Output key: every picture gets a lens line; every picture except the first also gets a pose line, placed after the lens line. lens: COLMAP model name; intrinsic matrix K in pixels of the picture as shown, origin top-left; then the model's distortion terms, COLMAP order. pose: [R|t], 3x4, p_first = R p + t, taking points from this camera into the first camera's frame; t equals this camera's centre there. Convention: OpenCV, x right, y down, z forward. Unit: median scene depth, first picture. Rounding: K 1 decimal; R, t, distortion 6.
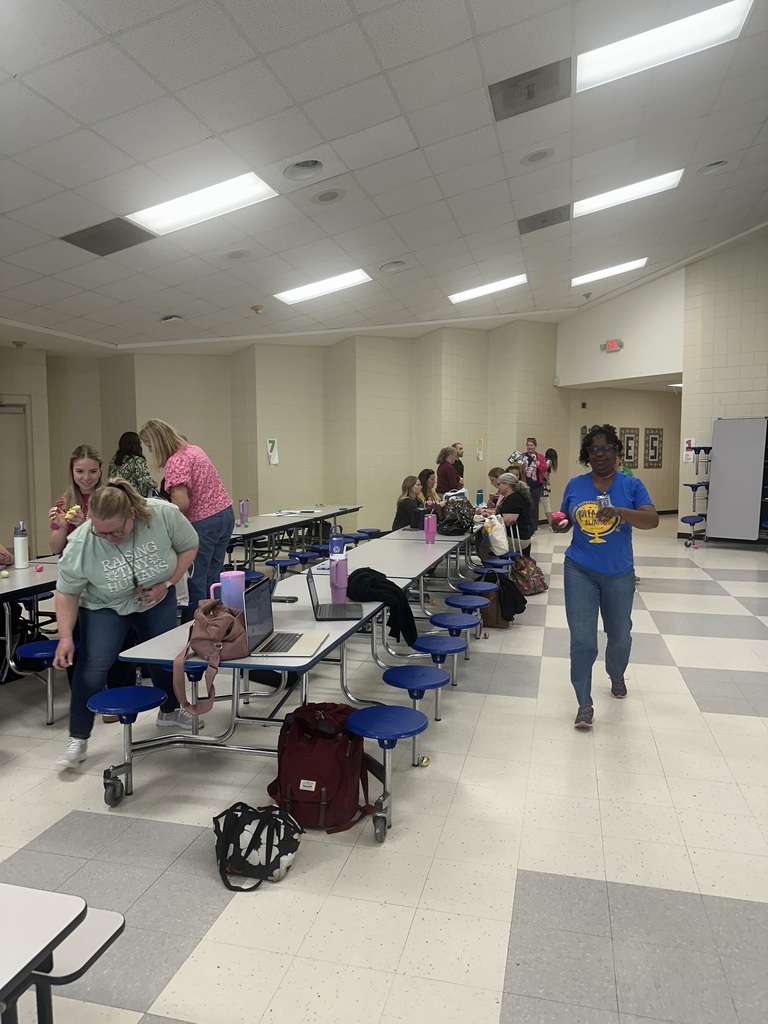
lens RADIAL K [[714.5, 0, 376.7], [0, 714.5, 519.5], [0, 0, 1]] dist [0.013005, -0.012584]
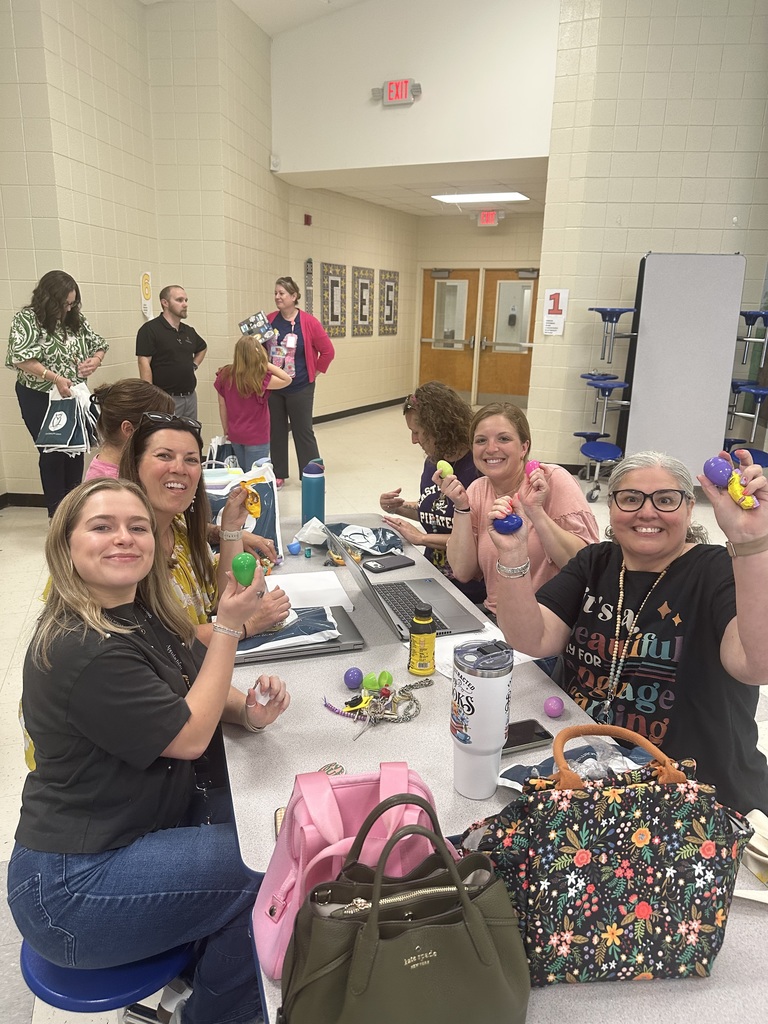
lens RADIAL K [[714.5, 0, 375.4], [0, 714.5, 516.7], [0, 0, 1]] dist [0.013005, -0.012584]
pose [[0.830379, -0.136867, 0.540127, 0.002392], [0.025670, 0.977730, 0.208290, -0.051741], [-0.556607, -0.159094, 0.815400, 0.505809]]
